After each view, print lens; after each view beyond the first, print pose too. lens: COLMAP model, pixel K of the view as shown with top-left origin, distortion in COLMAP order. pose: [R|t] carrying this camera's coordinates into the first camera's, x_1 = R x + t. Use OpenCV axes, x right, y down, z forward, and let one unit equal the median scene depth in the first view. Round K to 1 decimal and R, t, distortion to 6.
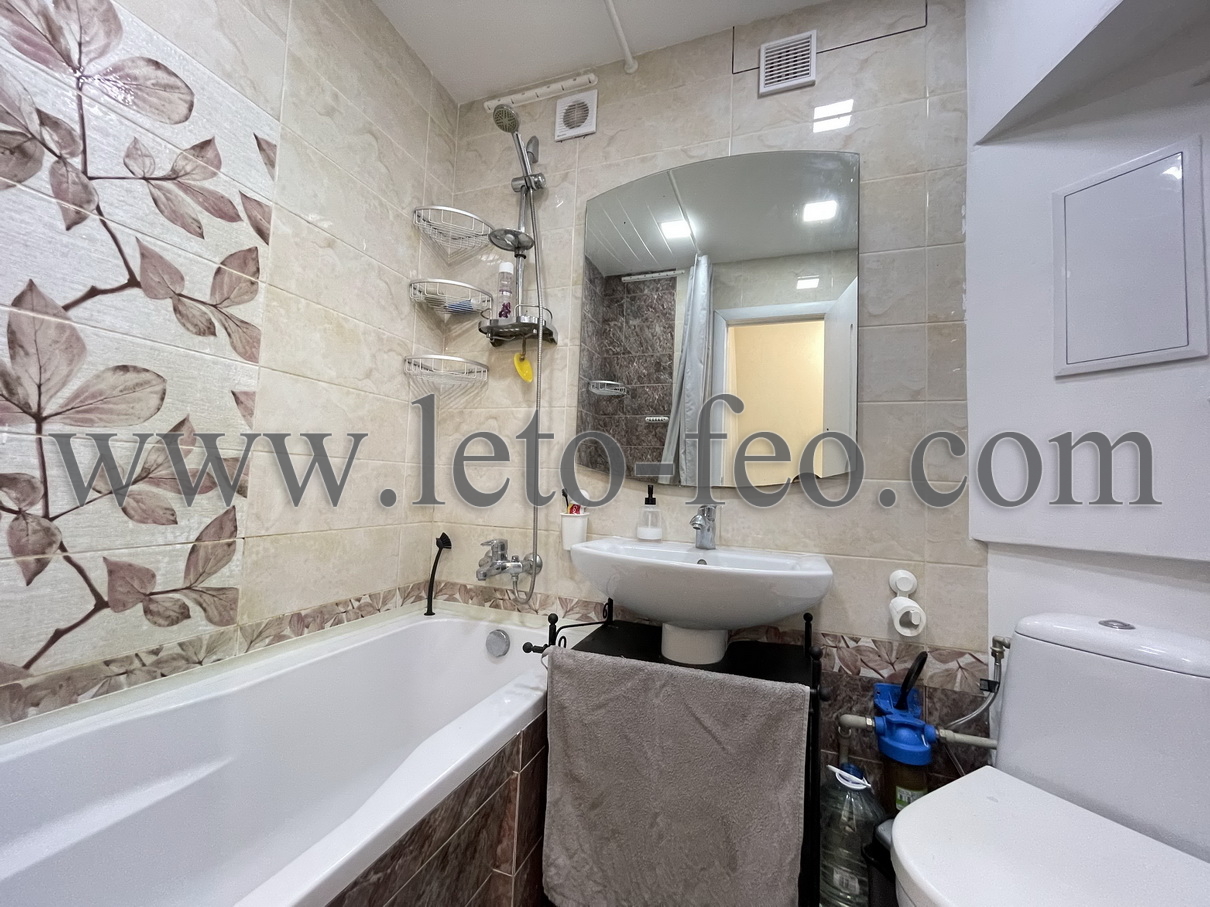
lens RADIAL K [[488.7, 0, 598.4], [0, 488.7, 456.2], [0, 0, 1]] dist [-0.003636, 0.000755]
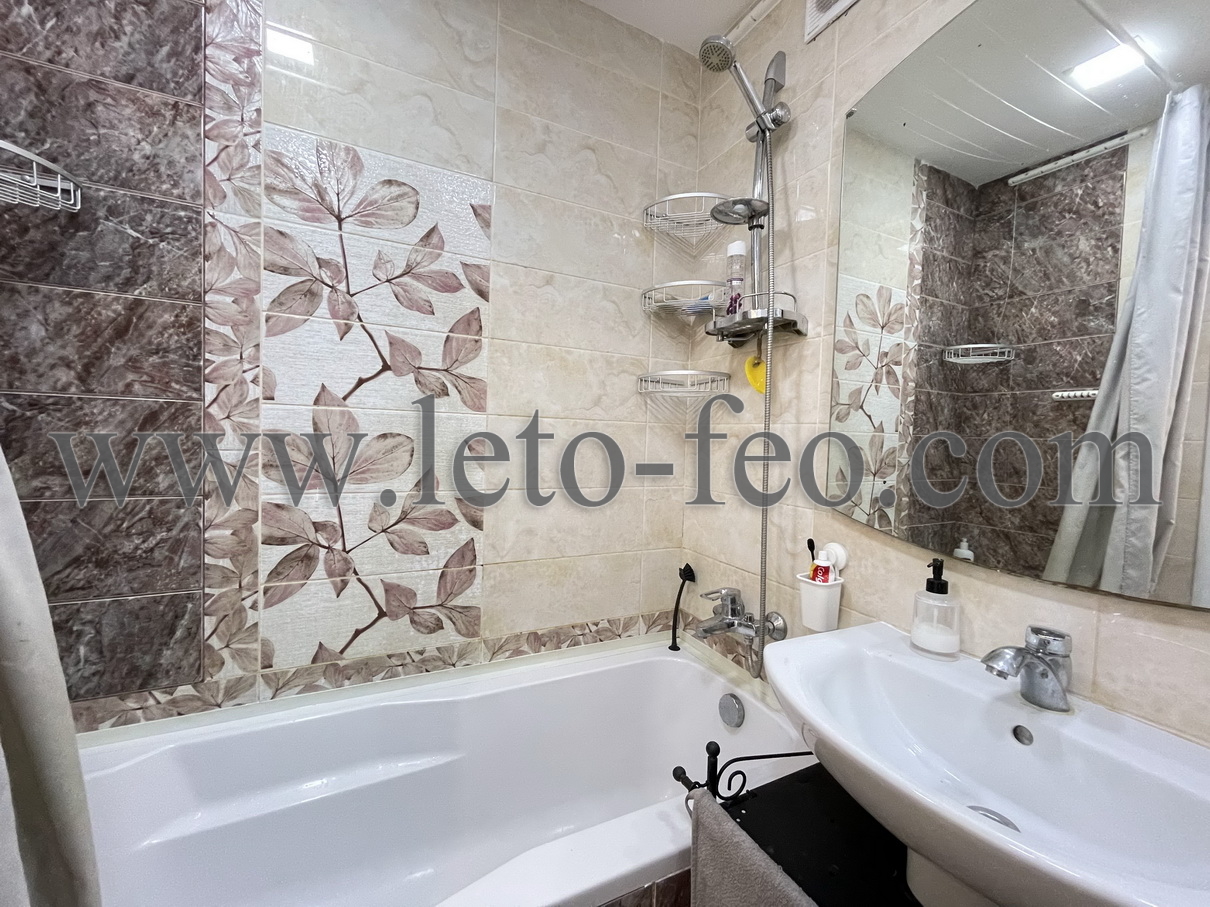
lens RADIAL K [[488.7, 0, 607.0], [0, 488.7, 450.2], [0, 0, 1]] dist [-0.003636, 0.000755]
pose [[0.734702, 0.010915, -0.678302, 0.231701], [0.034047, 0.998017, 0.052938, -0.132268], [0.677535, -0.061987, 0.732873, 0.312441]]
